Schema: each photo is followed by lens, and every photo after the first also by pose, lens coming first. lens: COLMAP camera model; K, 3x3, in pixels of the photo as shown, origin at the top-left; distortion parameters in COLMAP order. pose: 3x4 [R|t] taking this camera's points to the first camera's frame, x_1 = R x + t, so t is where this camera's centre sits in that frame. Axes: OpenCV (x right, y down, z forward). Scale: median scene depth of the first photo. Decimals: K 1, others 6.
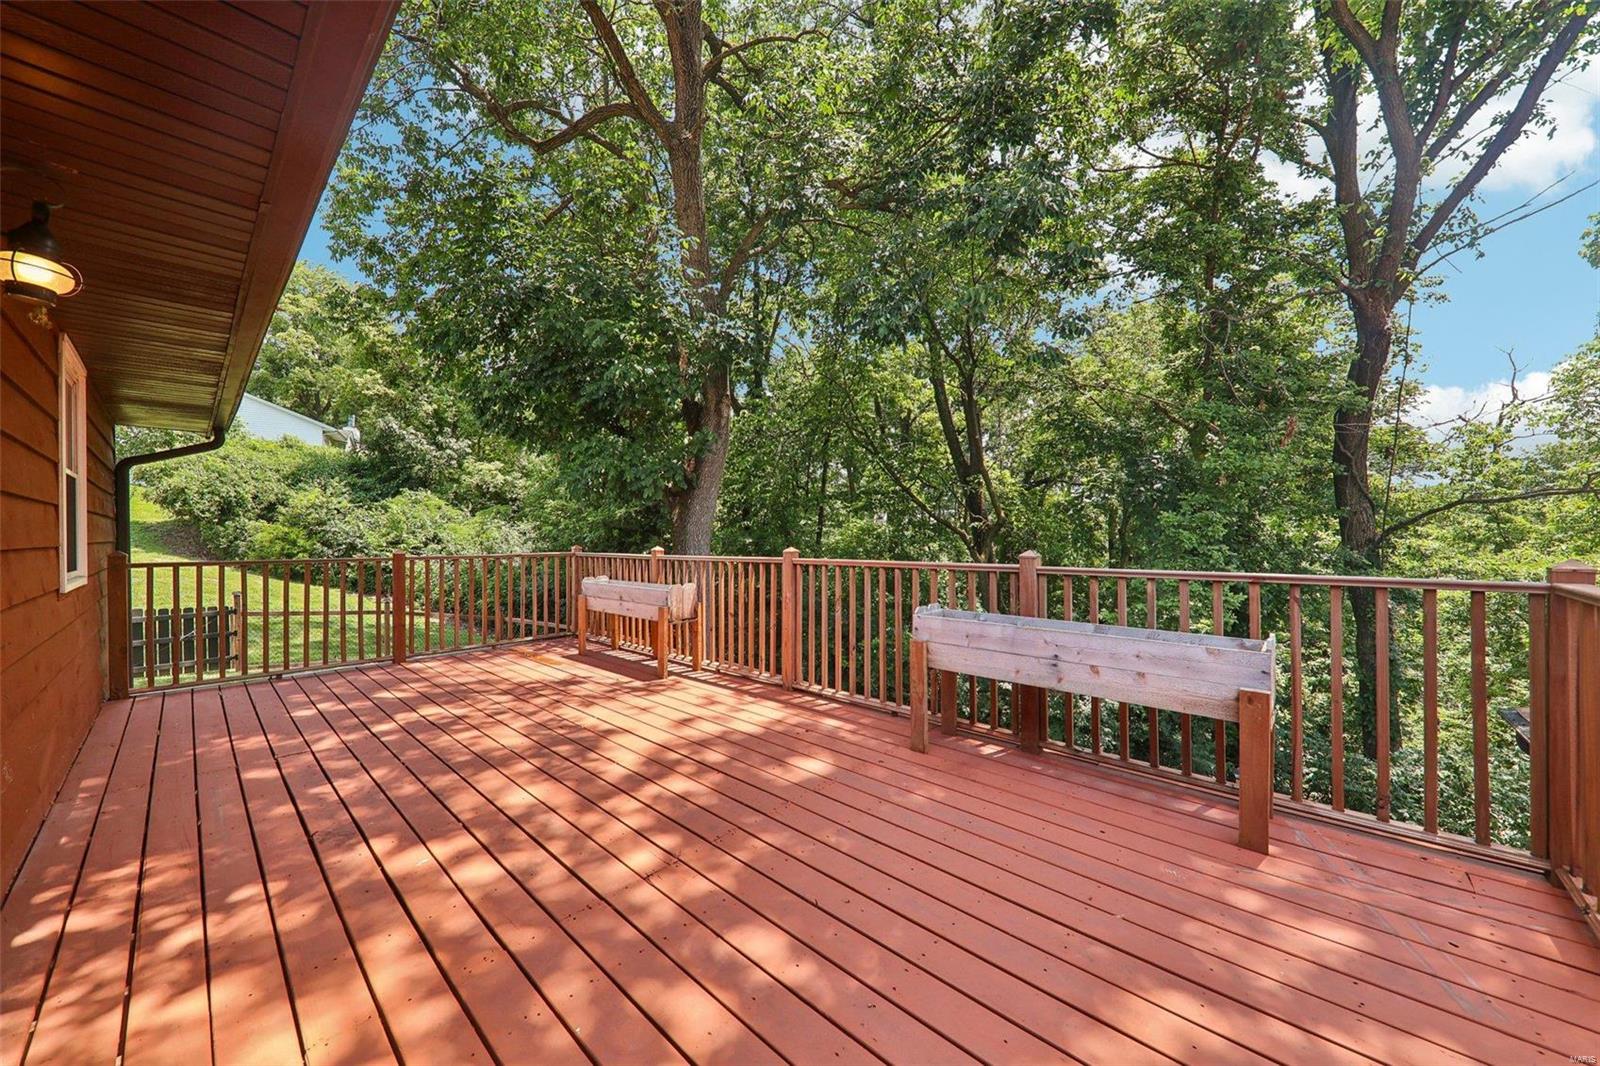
lens RADIAL K [[556.4, 0, 806.0], [0, 556.4, 534.7], [0, 0, 1]] dist [0.009328, -0.008634]
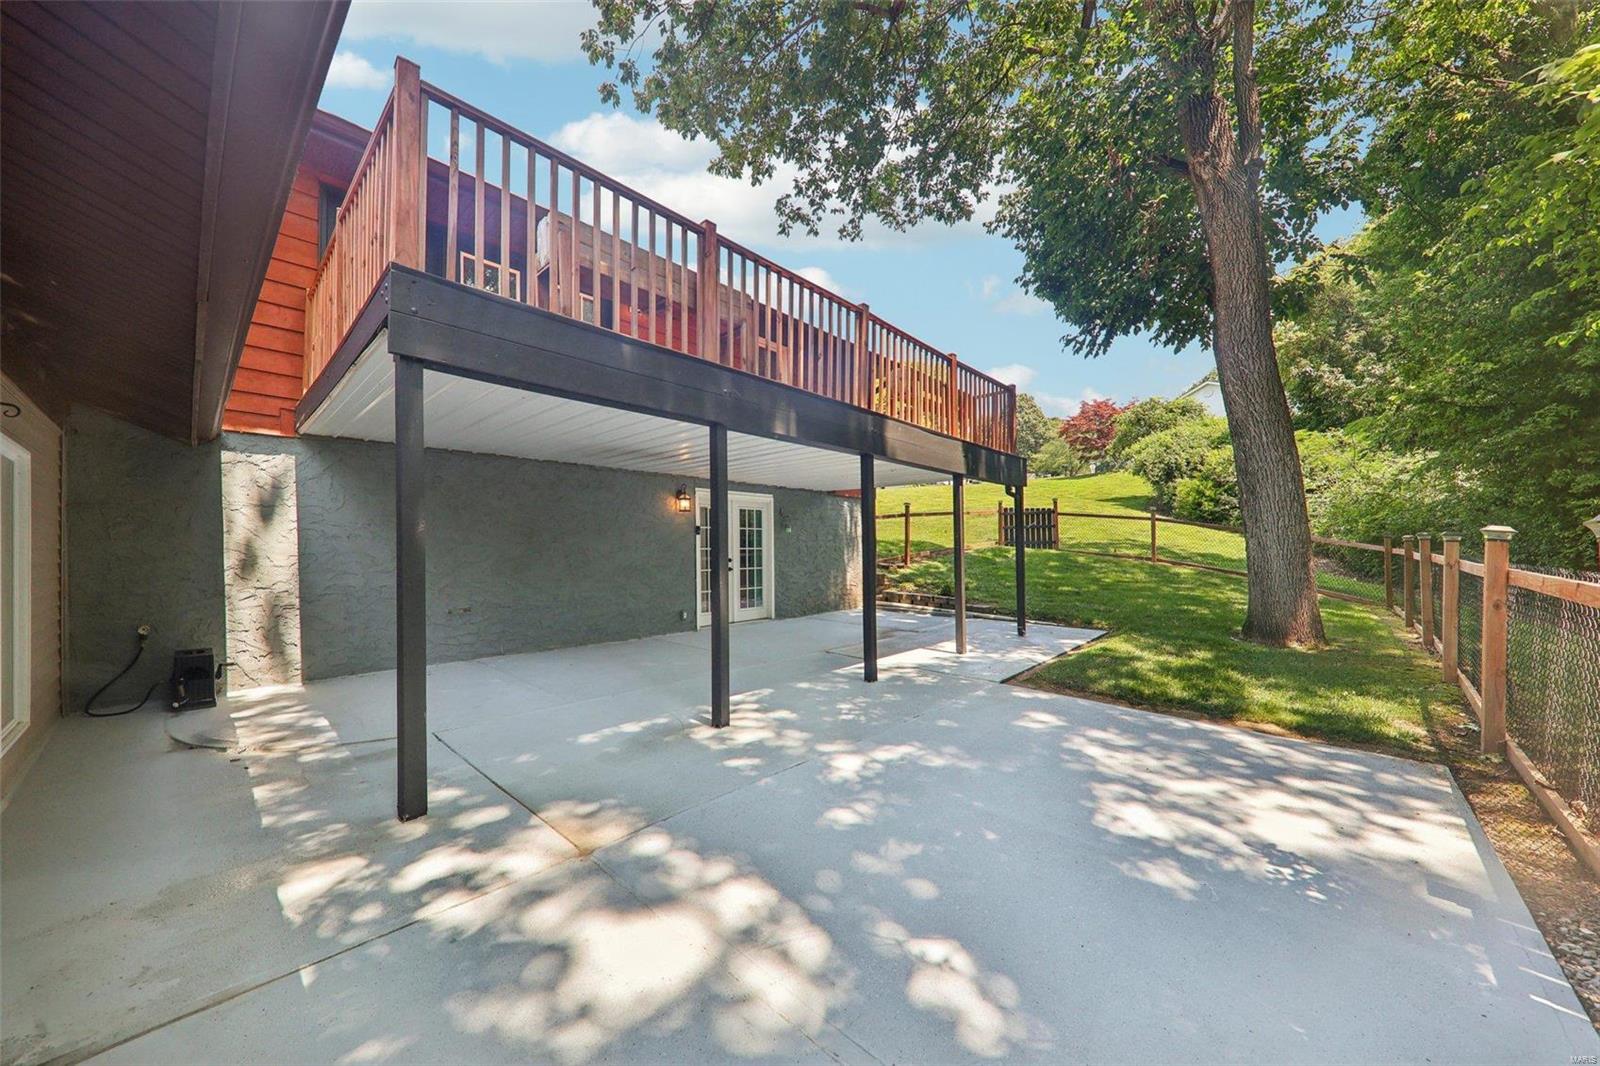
lens RADIAL K [[563.9, 0, 809.2], [0, 563.9, 530.5], [0, 0, 1]] dist [0.011652, 0.000050]
pose [[-0.008382, -0.027709, -0.999581, 1.602127], [-0.000091, 0.999616, -0.027710, 0.746060], [0.999965, -0.000141, -0.008381, 1.137867]]
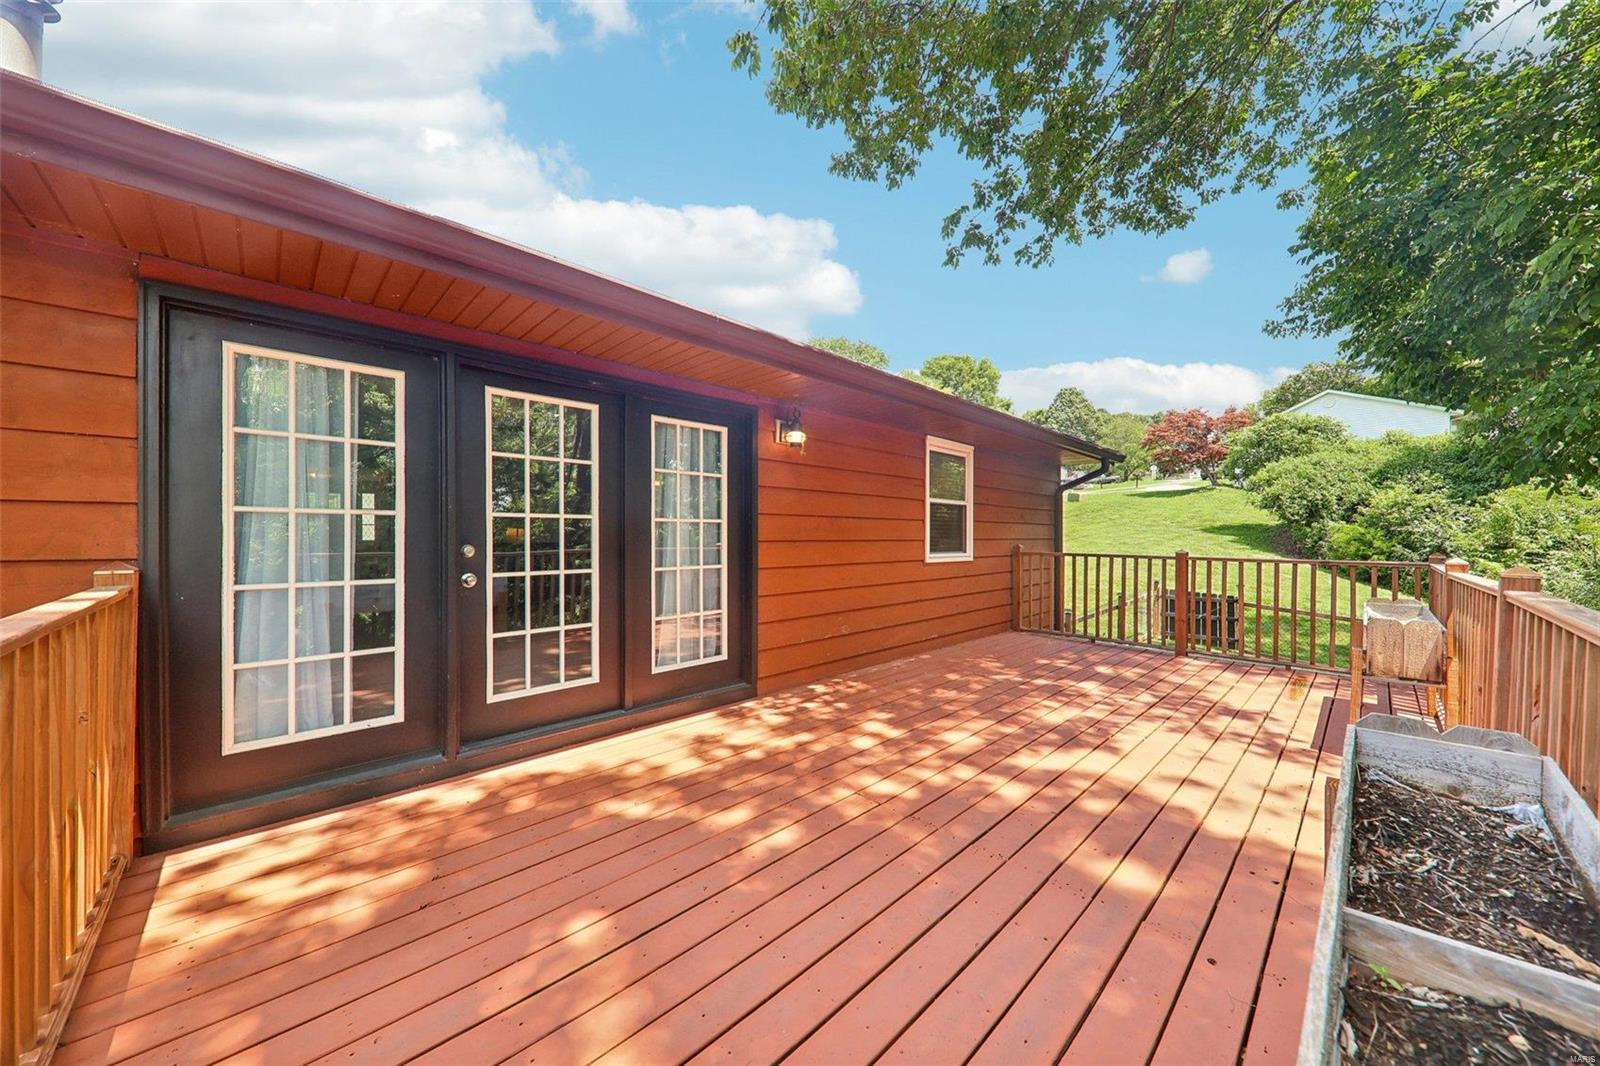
lens RADIAL K [[556.4, 0, 806.0], [0, 556.4, 534.7], [0, 0, 1]] dist [0.009328, -0.008634]
pose [[-0.063118, 0.005638, -0.997990, 0.604725], [-0.006300, 0.999962, 0.006048, -0.008084], [0.997986, 0.006669, -0.063080, 0.537287]]
